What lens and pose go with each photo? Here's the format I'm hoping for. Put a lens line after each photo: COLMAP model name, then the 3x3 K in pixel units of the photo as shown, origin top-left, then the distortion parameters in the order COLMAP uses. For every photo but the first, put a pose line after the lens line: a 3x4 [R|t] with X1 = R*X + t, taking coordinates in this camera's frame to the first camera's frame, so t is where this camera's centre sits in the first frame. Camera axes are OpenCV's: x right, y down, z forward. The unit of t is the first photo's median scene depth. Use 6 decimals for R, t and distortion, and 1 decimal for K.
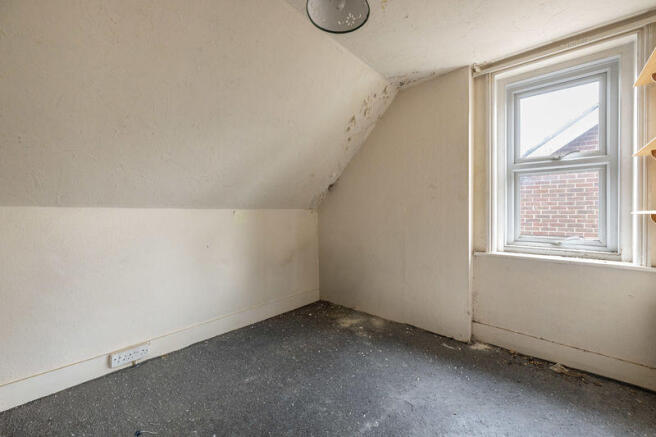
lens RADIAL K [[266.6, 0, 309.0], [0, 266.6, 214.5], [0, 0, 1]] dist [0.000769, 0.000082]
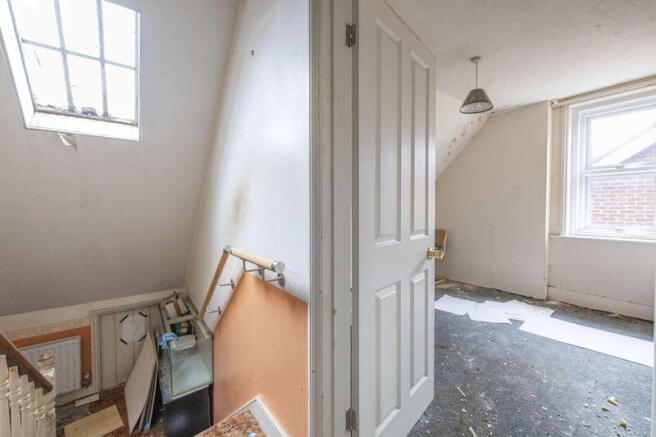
lens RADIAL K [[257.5, 0, 326.2], [0, 257.5, 214.4], [0, 0, 1]] dist [0.001372, 0.000348]
pose [[0.985973, 0.006376, -0.166781, -0.302766], [-0.003524, 0.999843, 0.017388, 0.013635], [0.166866, -0.016556, 0.985841, -0.508508]]
